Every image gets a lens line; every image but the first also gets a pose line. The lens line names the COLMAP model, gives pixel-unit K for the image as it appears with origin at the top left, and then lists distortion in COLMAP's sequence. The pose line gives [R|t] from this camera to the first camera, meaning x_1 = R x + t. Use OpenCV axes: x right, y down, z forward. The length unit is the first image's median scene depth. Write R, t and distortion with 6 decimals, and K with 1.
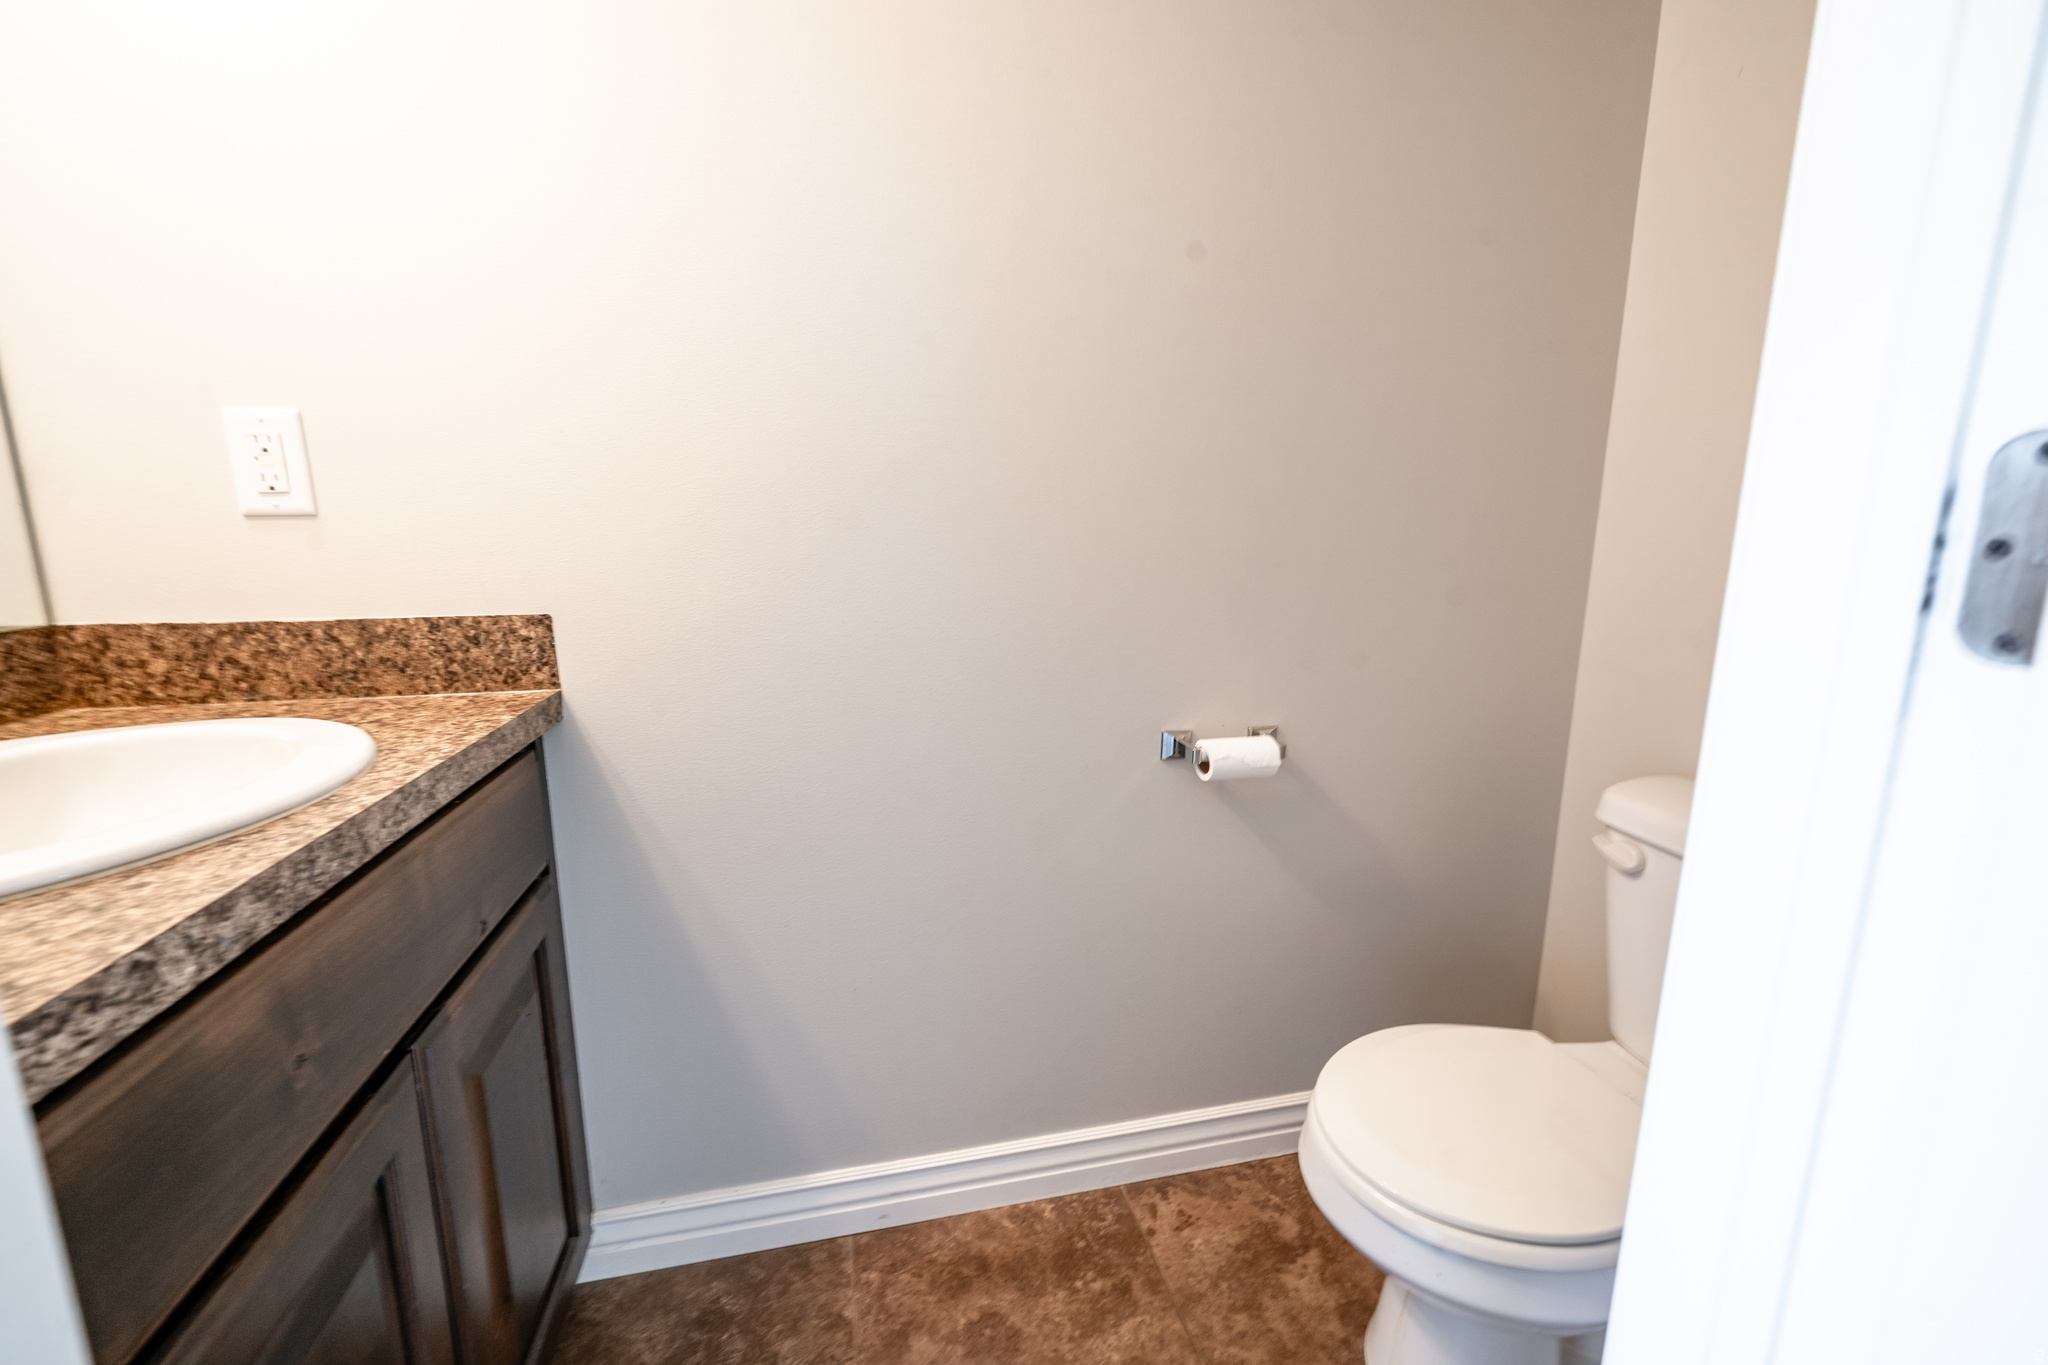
lens RADIAL K [[848.4, 0, 1024.0], [0, 848.4, 682.5], [0, 0, 1]] dist [0.000418, -0.000517]
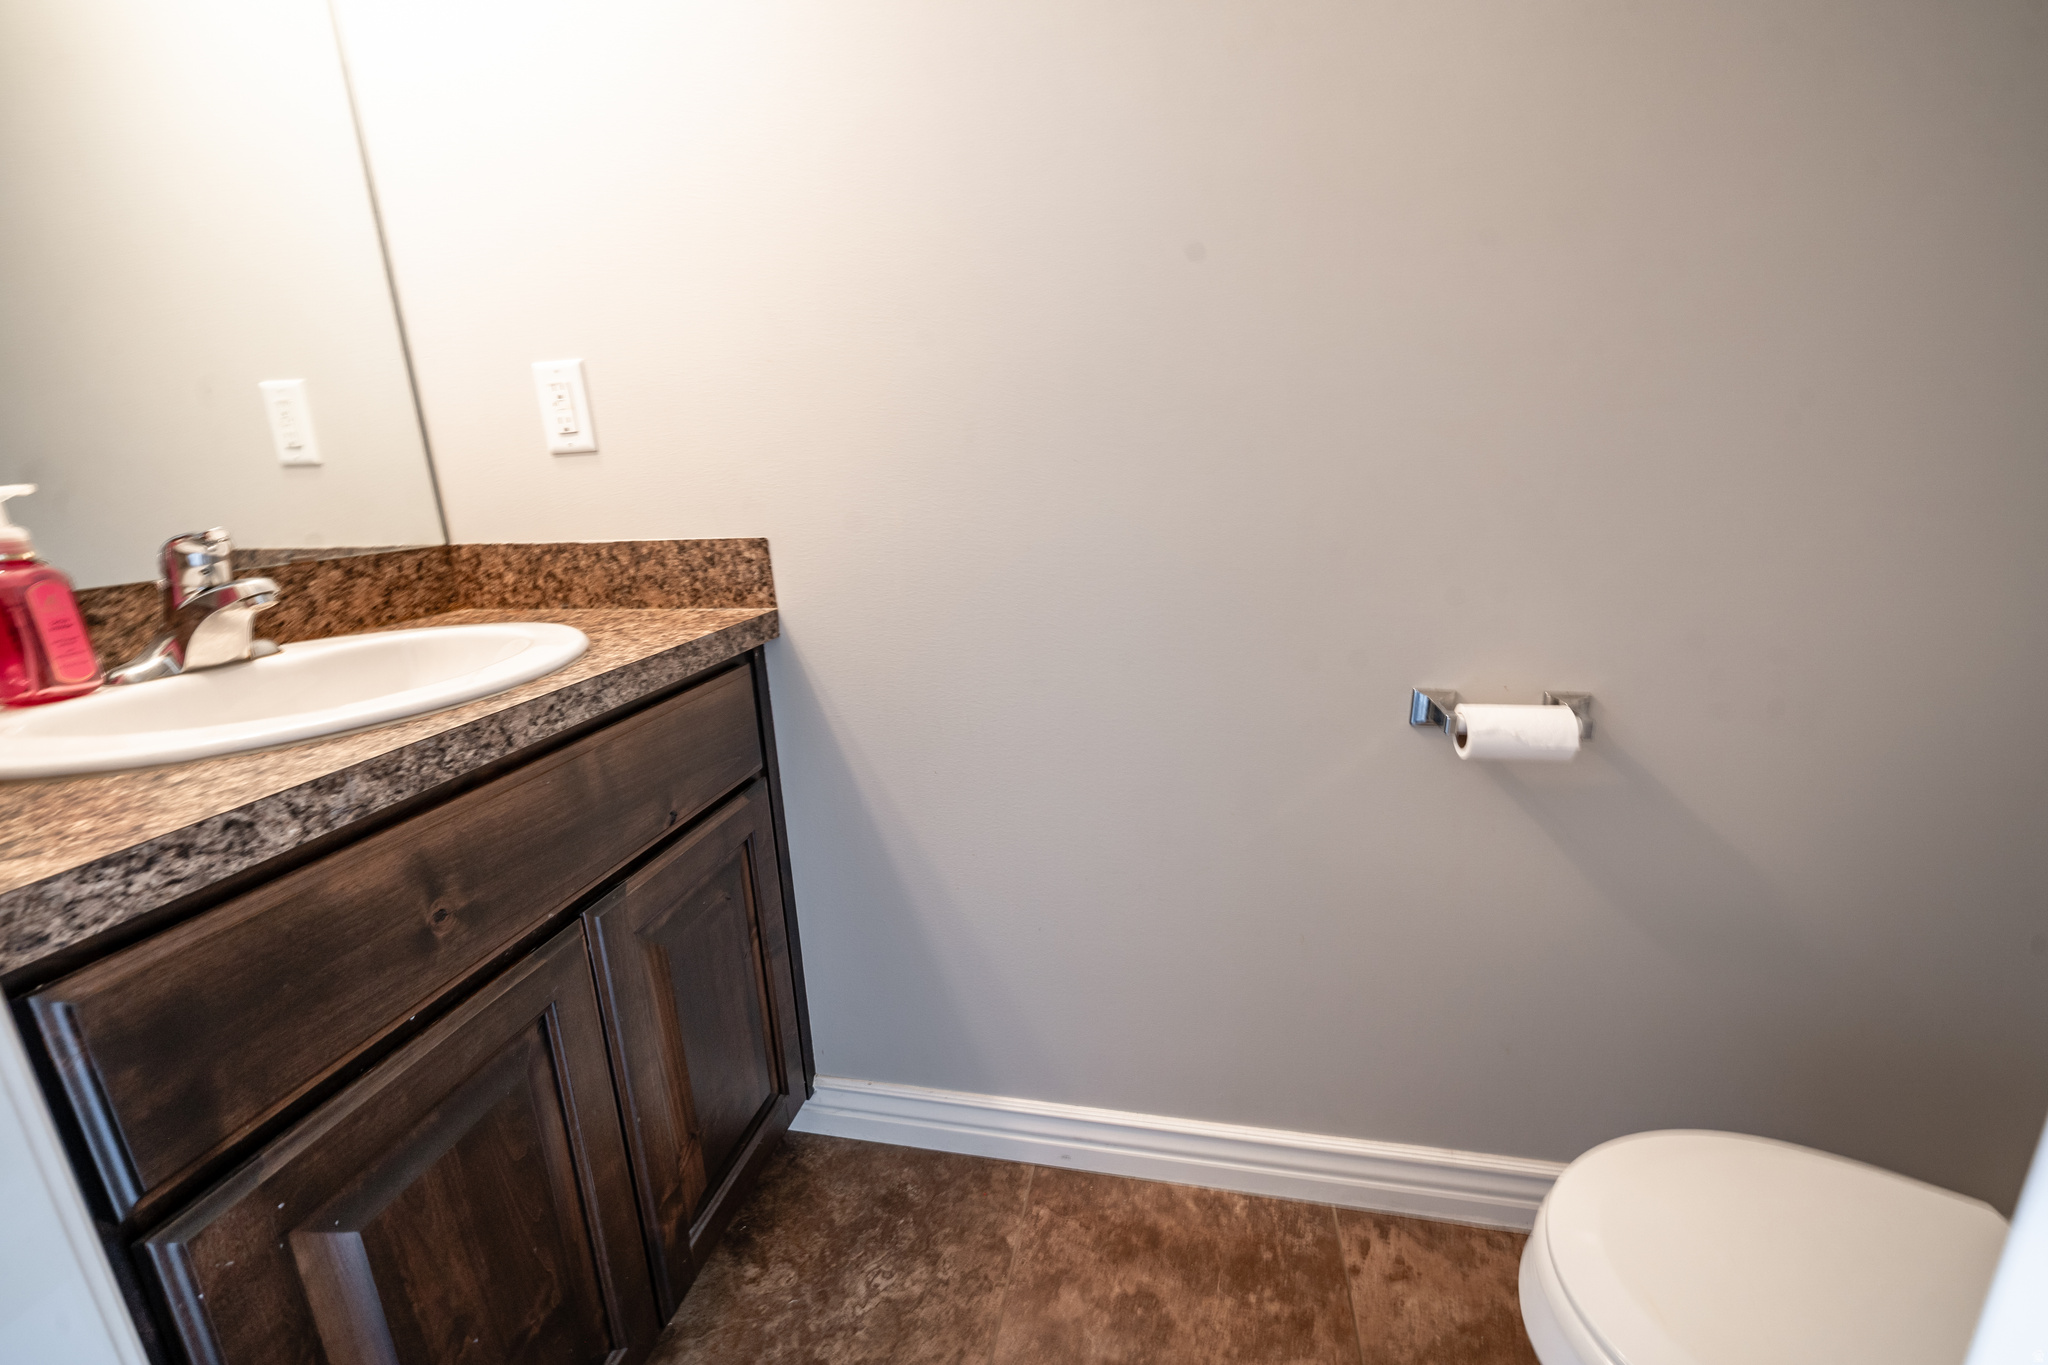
lens RADIAL K [[841.4, 0, 1026.8], [0, 841.4, 680.1], [0, 0, 1]] dist [-0.002251, -0.000398]
pose [[0.906696, 0.073516, -0.415329, 0.196123], [-0.039288, 0.995132, 0.090377, -0.010554], [0.419952, -0.065627, 0.905170, 0.165622]]
